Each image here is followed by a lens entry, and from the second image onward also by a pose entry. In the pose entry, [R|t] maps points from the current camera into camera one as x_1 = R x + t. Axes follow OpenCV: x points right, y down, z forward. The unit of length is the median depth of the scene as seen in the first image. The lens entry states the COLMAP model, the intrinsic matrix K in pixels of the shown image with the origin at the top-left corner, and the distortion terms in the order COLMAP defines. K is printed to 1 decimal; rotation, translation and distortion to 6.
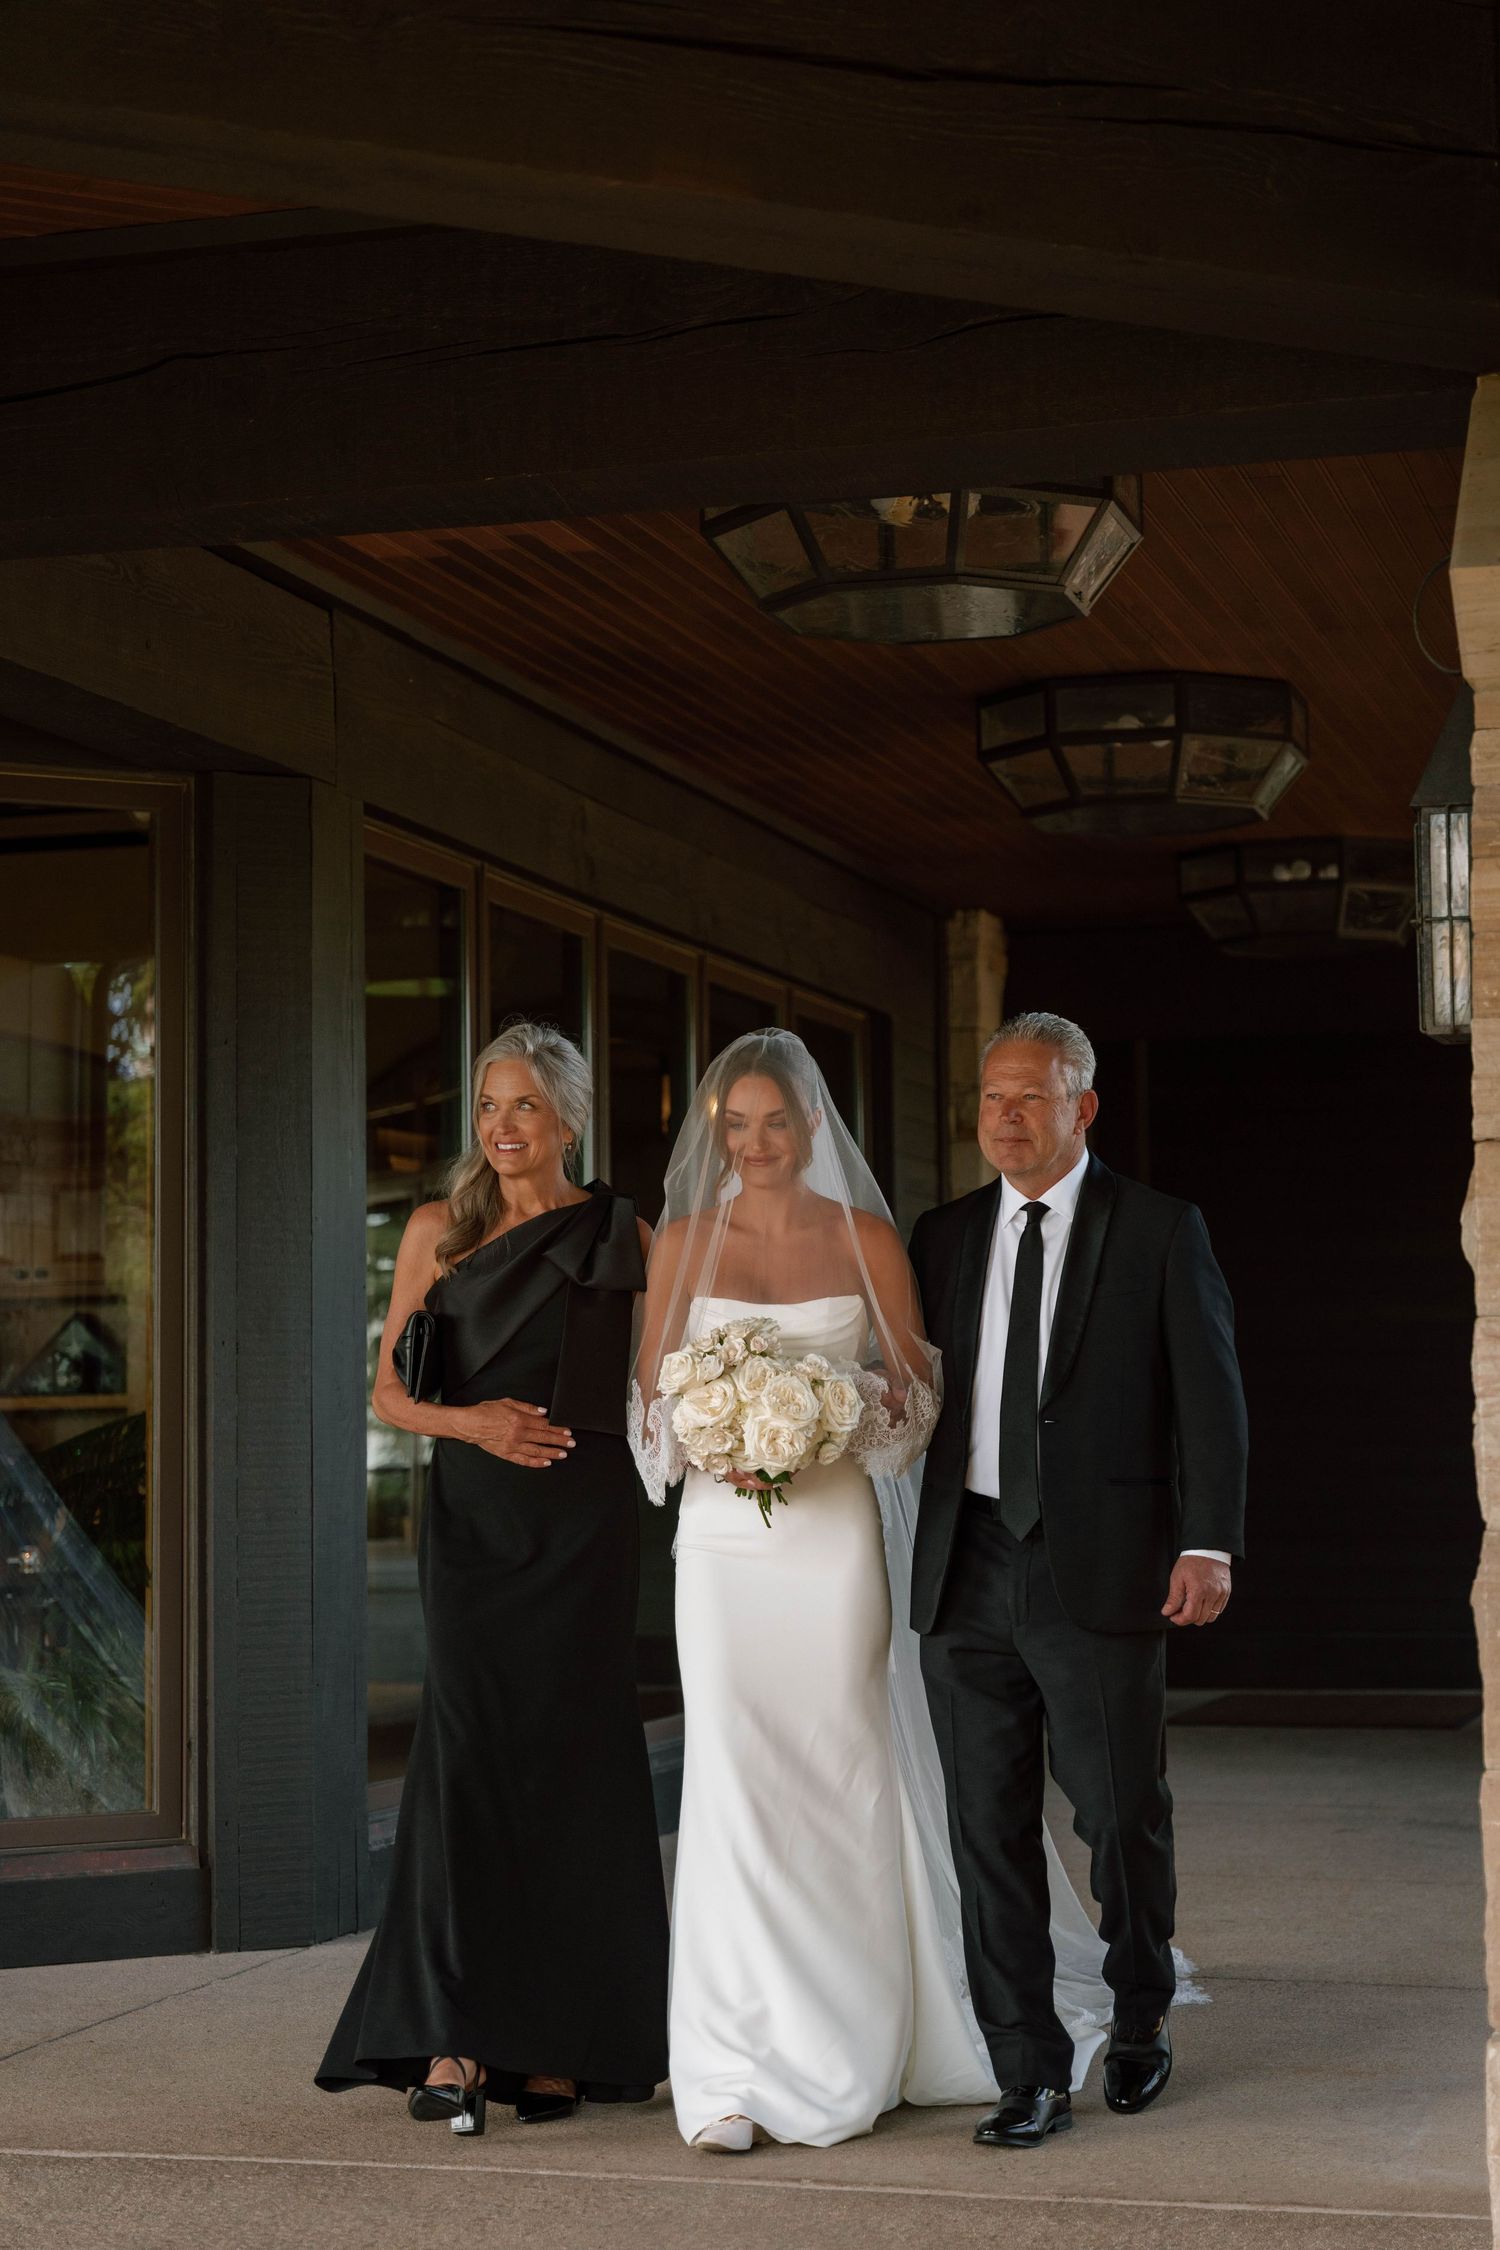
lens RADIAL K [[4274.5, 0, 750.0], [0, 4274.5, 1125.0], [0, 0, 1]] dist [0.007329, 0.124043]
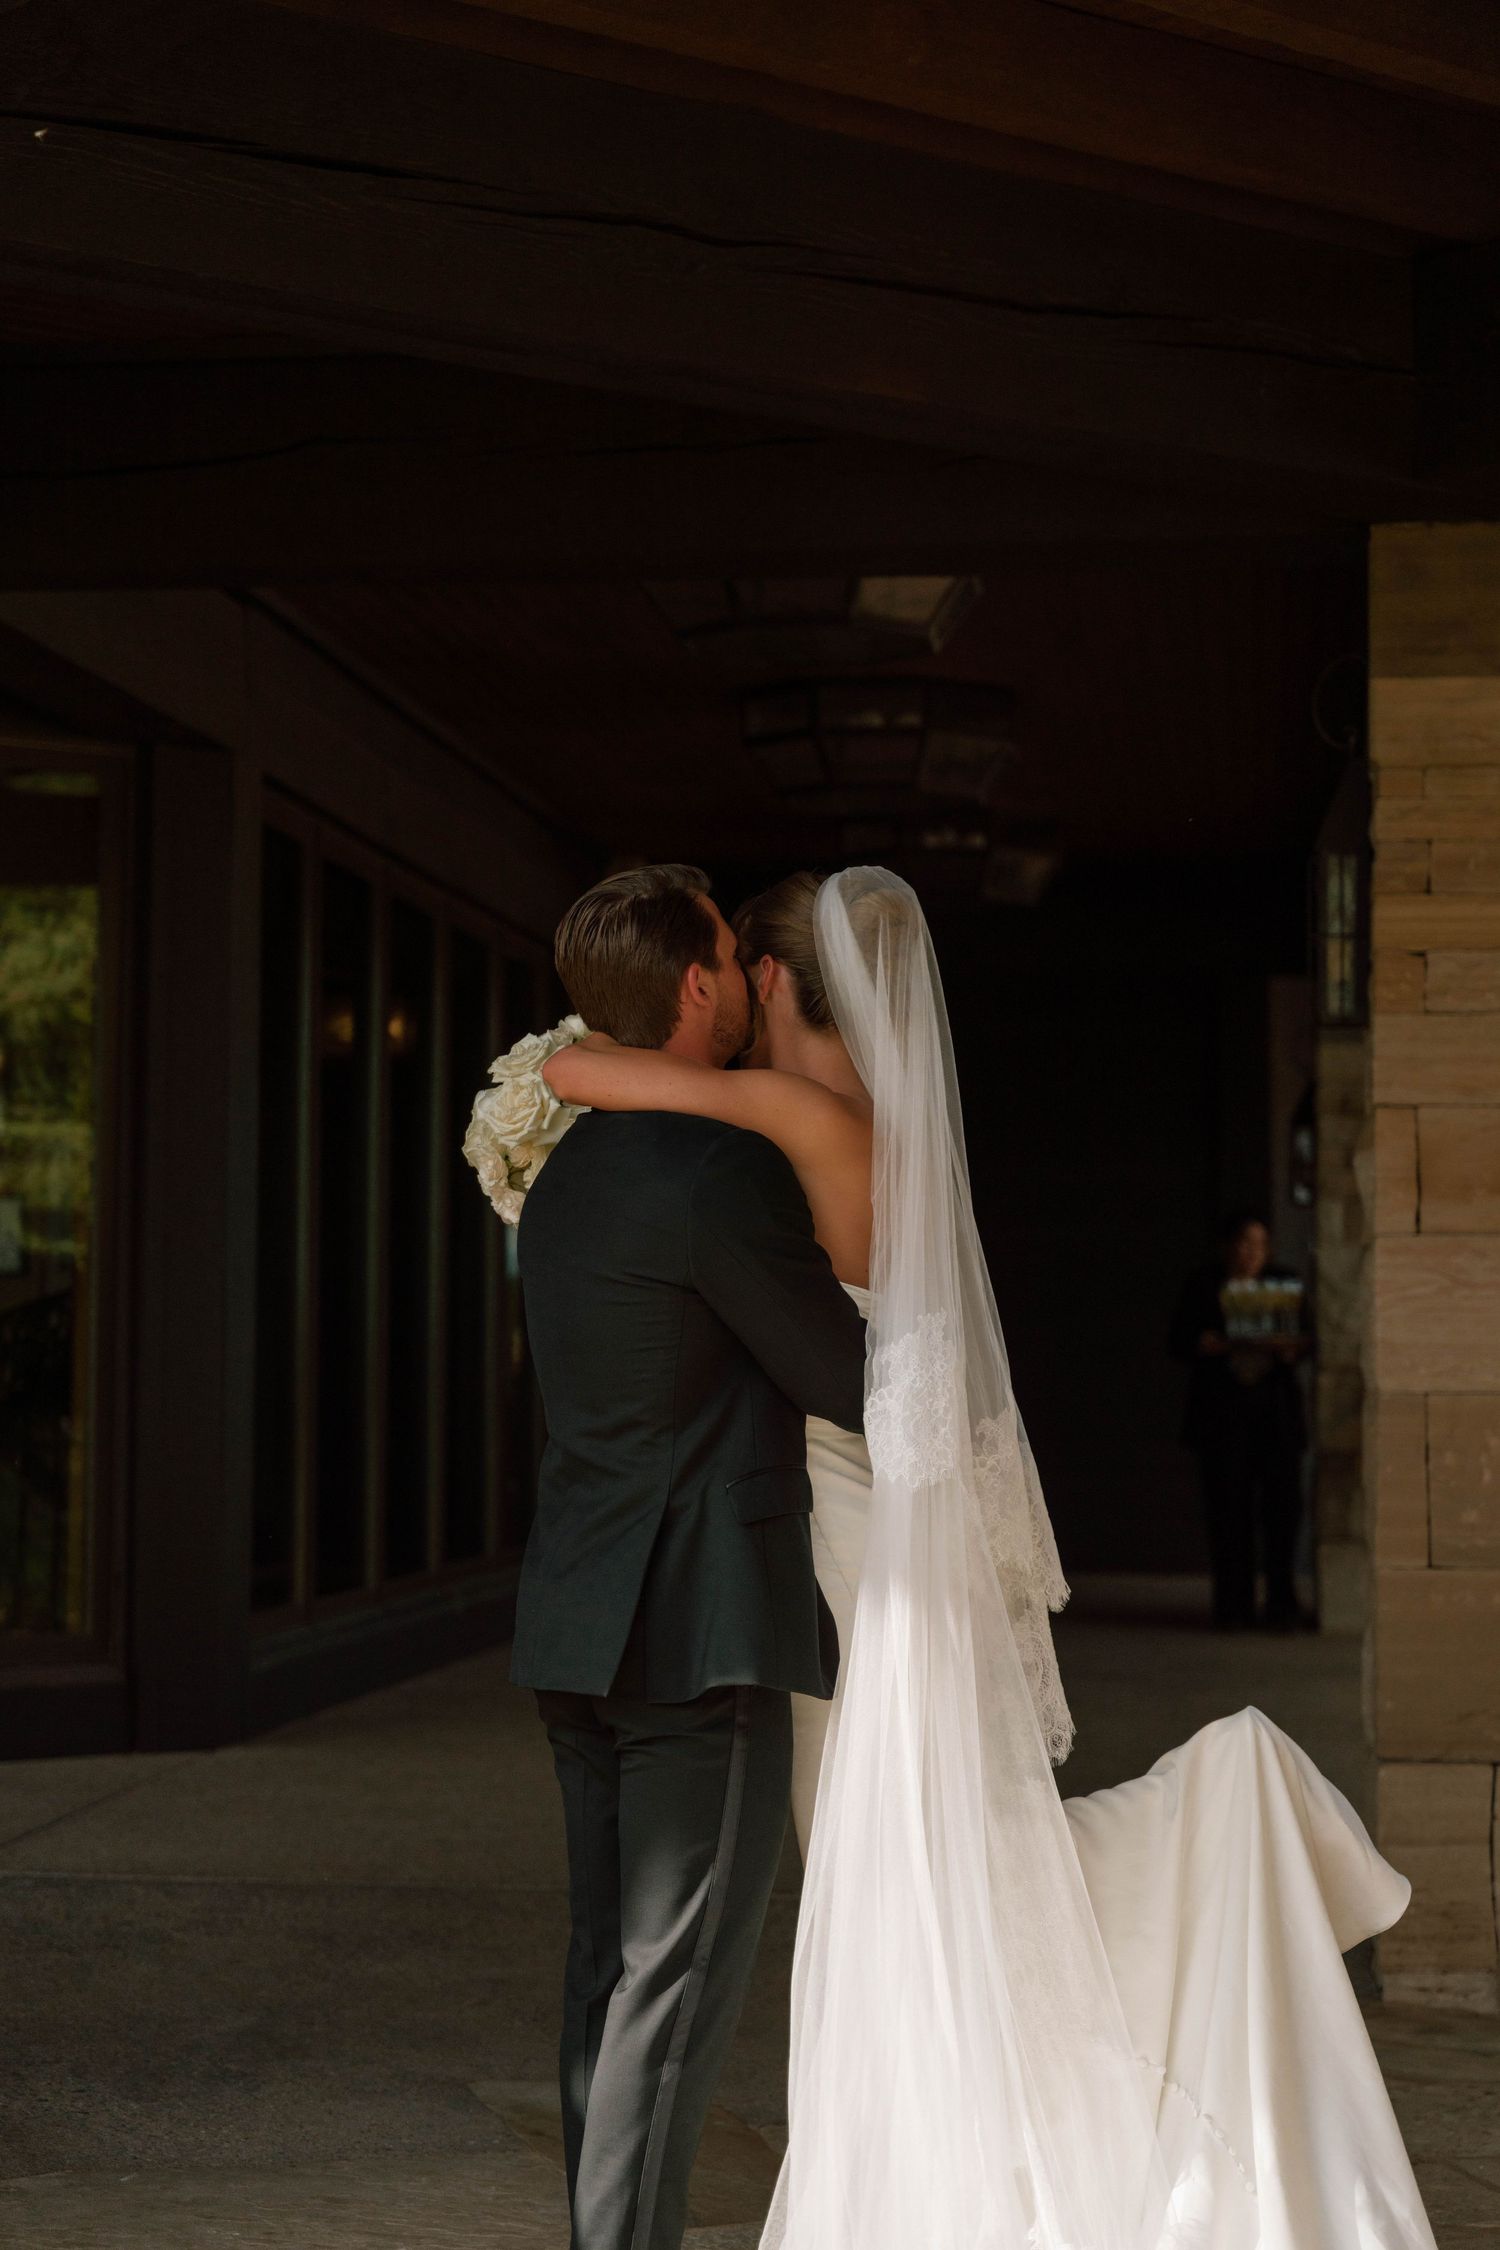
lens RADIAL K [[4303.3, 0, 750.0], [0, 4303.3, 1125.0], [0, 0, 1]] dist [0.011814, 0.021895]
pose [[0.990024, 0.027593, 0.138169, -0.207885], [-0.030414, 0.999369, 0.018345, -0.008729], [-0.137575, -0.022365, 0.990239, -0.308495]]
